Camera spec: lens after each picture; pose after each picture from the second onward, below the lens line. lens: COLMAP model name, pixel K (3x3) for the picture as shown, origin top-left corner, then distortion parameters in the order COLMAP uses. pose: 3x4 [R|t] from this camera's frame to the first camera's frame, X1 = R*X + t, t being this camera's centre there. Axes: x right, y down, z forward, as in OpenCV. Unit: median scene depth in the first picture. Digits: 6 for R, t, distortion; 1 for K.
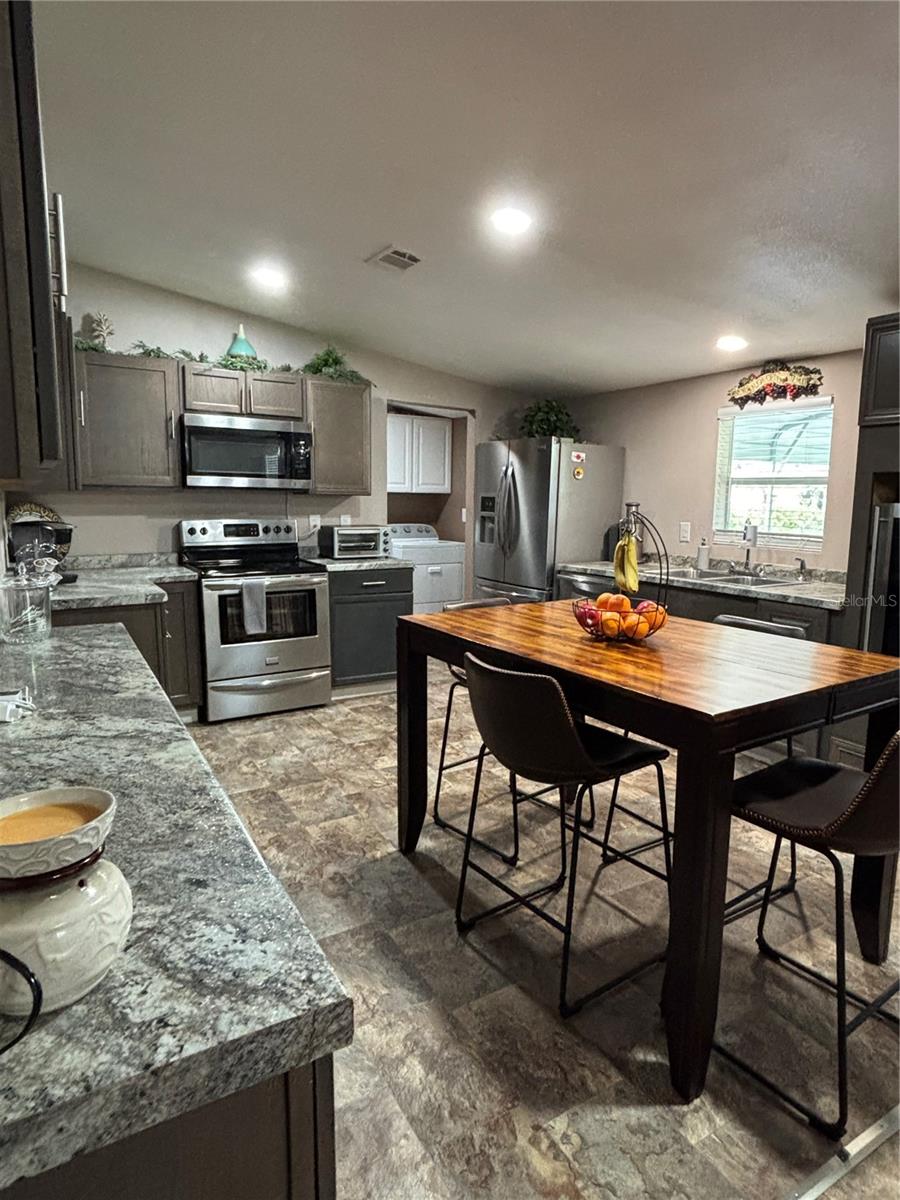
lens RADIAL K [[697.2, 0, 461.8], [0, 697.2, 605.0], [0, 0, 1]] dist [0.033448, -0.000047]
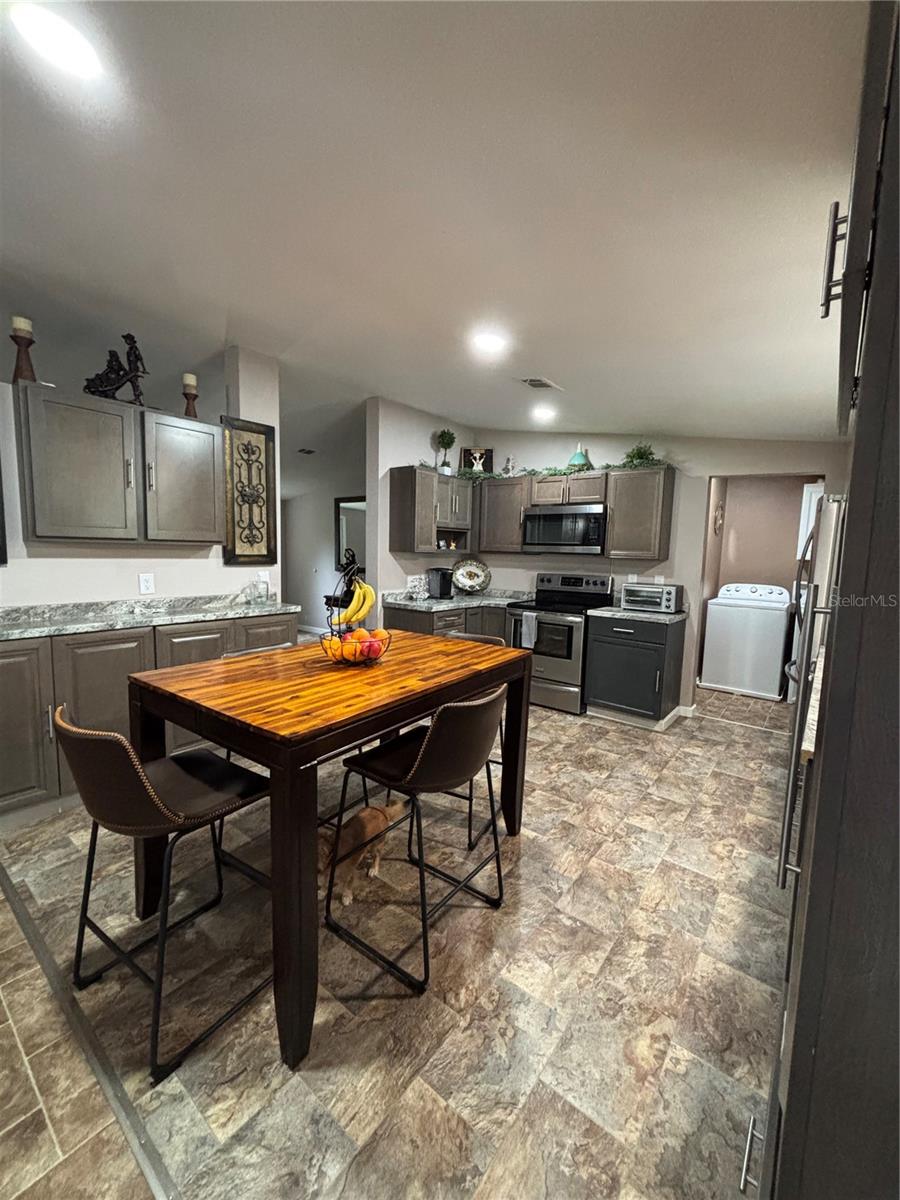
lens RADIAL K [[481.5, 0, 445.6], [0, 481.5, 605.2], [0, 0, 1]] dist [0.001561, -0.000287]
pose [[0.346068, 0.103272, -0.932508, 0.563315], [-0.168909, 0.984541, 0.046350, -0.063004], [0.922880, 0.141469, 0.358162, 0.421679]]
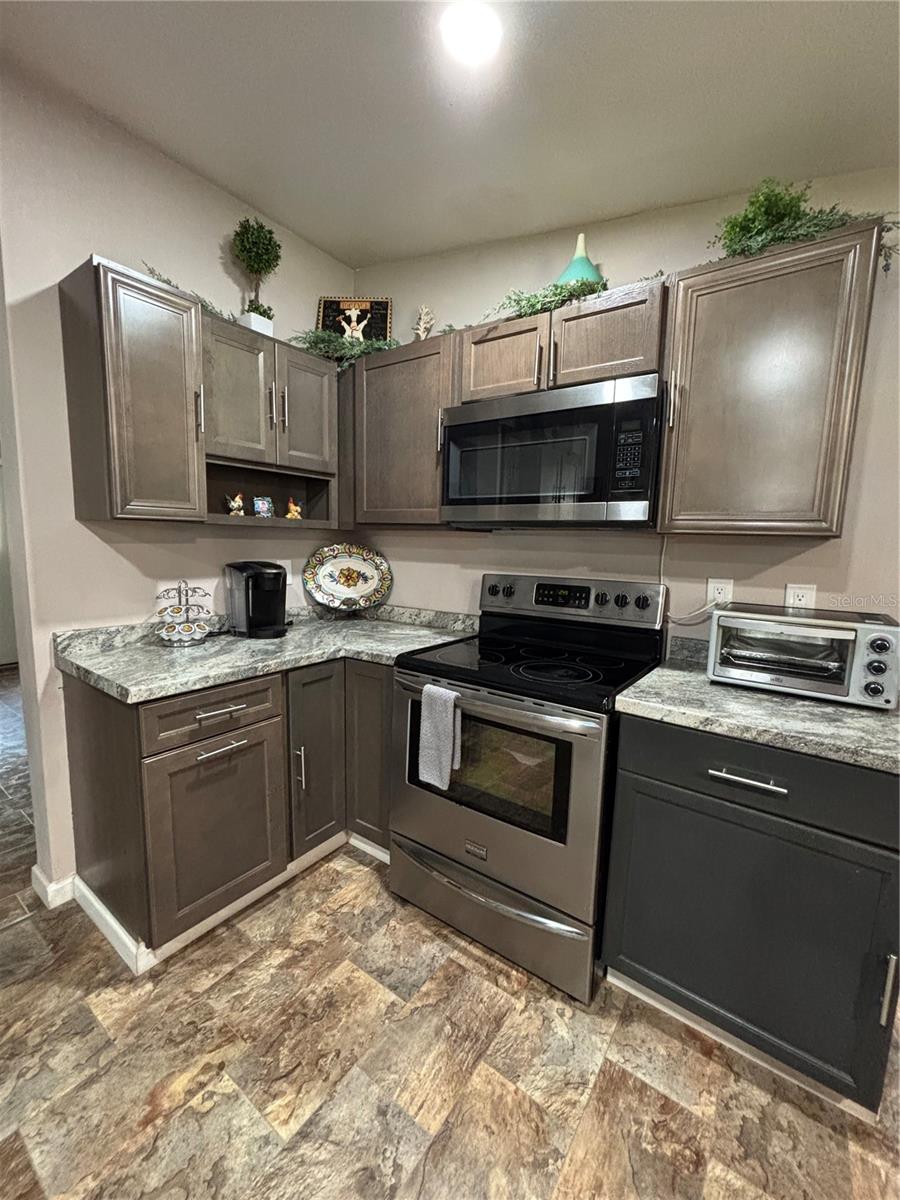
lens RADIAL K [[481.5, 0, 457.2], [0, 481.5, 599.7], [0, 0, 1]] dist [0.001561, -0.000287]
pose [[0.400418, 0.108188, -0.909923, 0.027407], [-0.166861, 0.985012, 0.043688, -0.111078], [0.901012, 0.134337, 0.412469, 0.783853]]
